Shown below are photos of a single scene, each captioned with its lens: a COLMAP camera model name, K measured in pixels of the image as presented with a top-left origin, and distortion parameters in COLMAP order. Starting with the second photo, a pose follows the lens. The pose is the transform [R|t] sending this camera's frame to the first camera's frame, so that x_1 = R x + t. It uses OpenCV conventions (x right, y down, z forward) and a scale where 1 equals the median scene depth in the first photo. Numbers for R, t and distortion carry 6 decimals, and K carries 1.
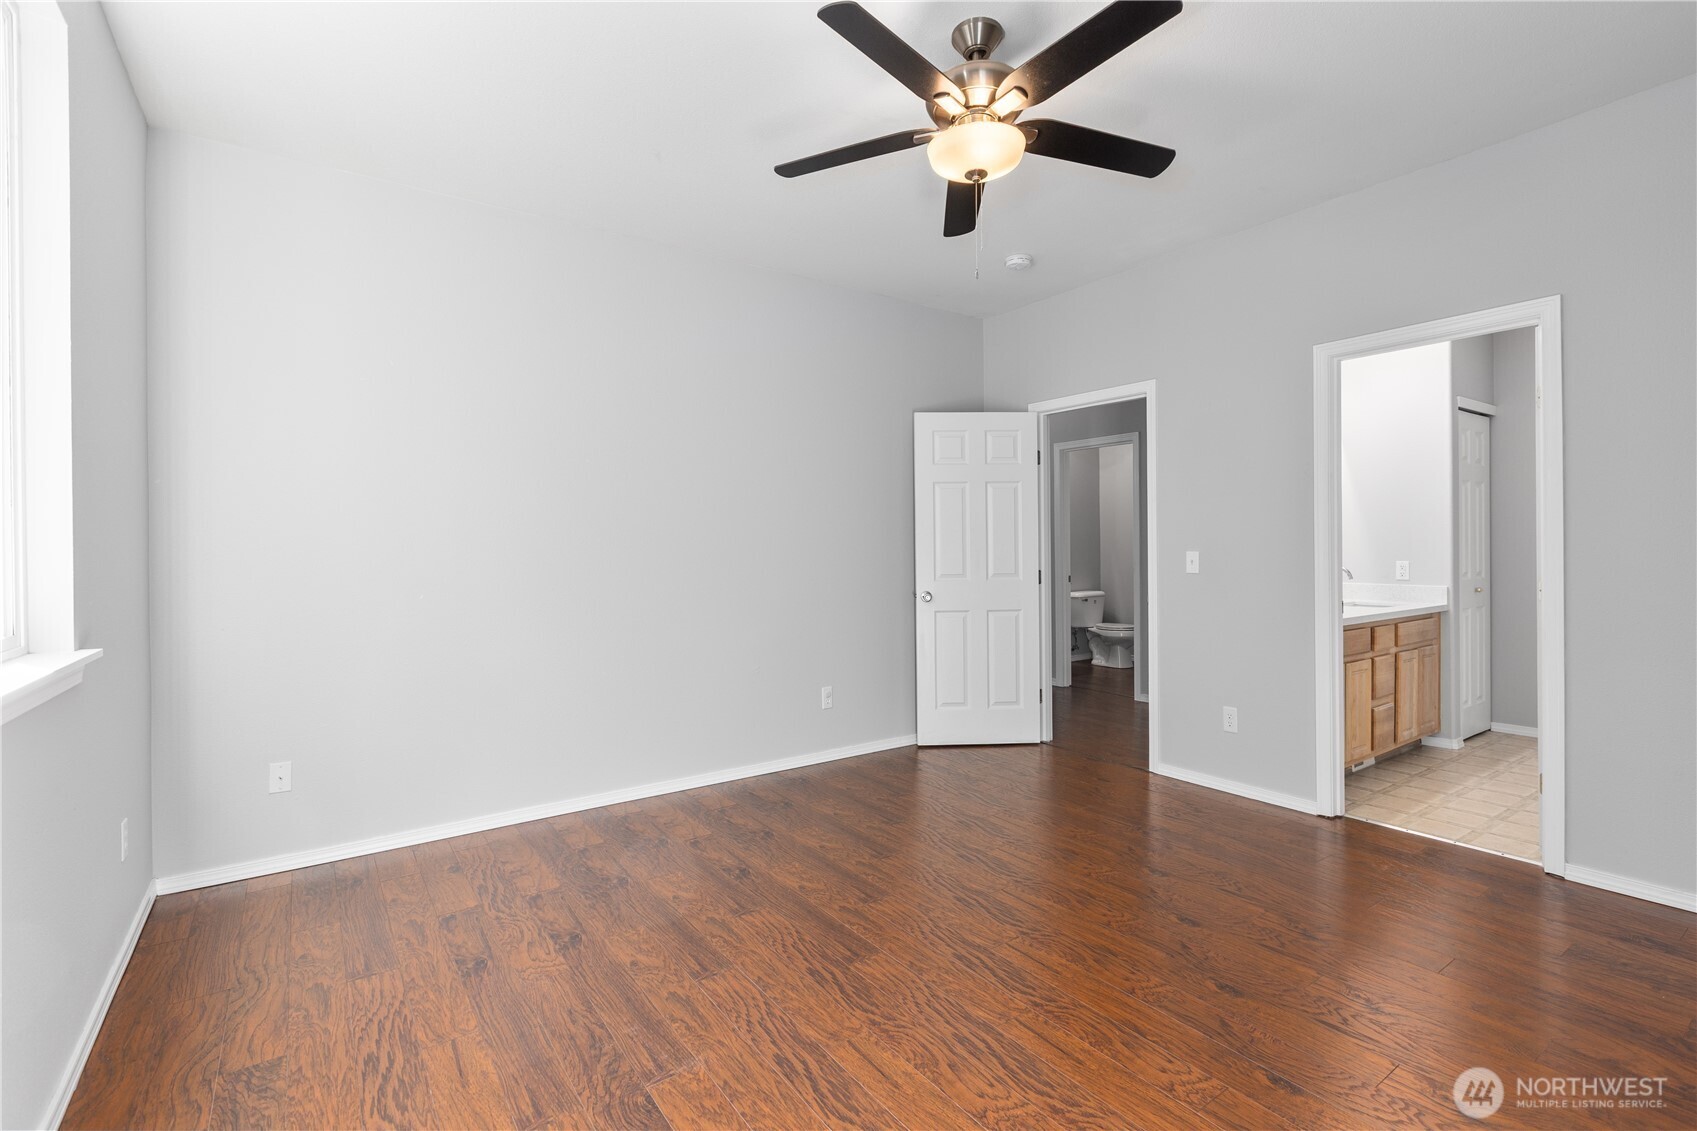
lens RADIAL K [[778.2, 0, 843.1], [0, 778.2, 542.5], [0, 0, 1]] dist [0.000169, -0.000467]
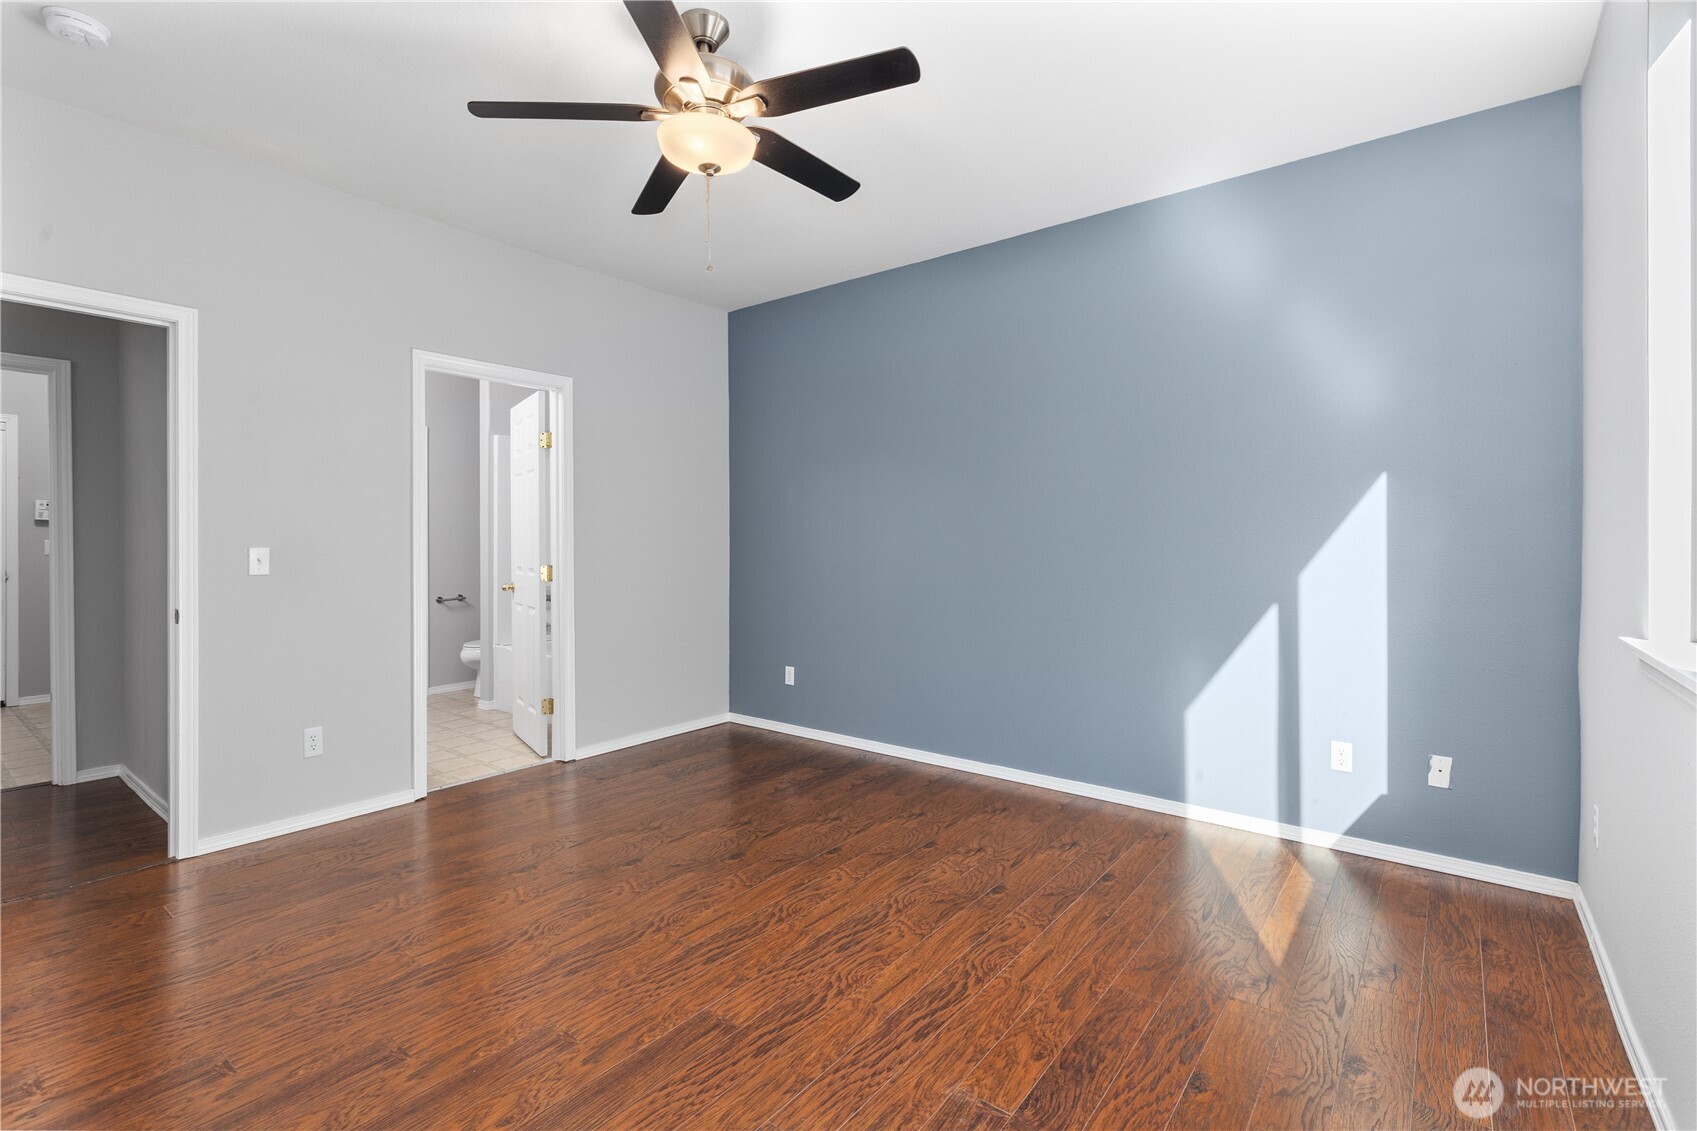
lens RADIAL K [[797.4, 0, 843.6], [0, 797.4, 536.0], [0, 0, 1]] dist [0.002346, 0.000024]
pose [[-0.310700, 0.014476, 0.950398, -0.987020], [-0.004231, 0.999853, -0.016613, 0.020702], [-0.950499, -0.009183, -0.310593, 1.330026]]
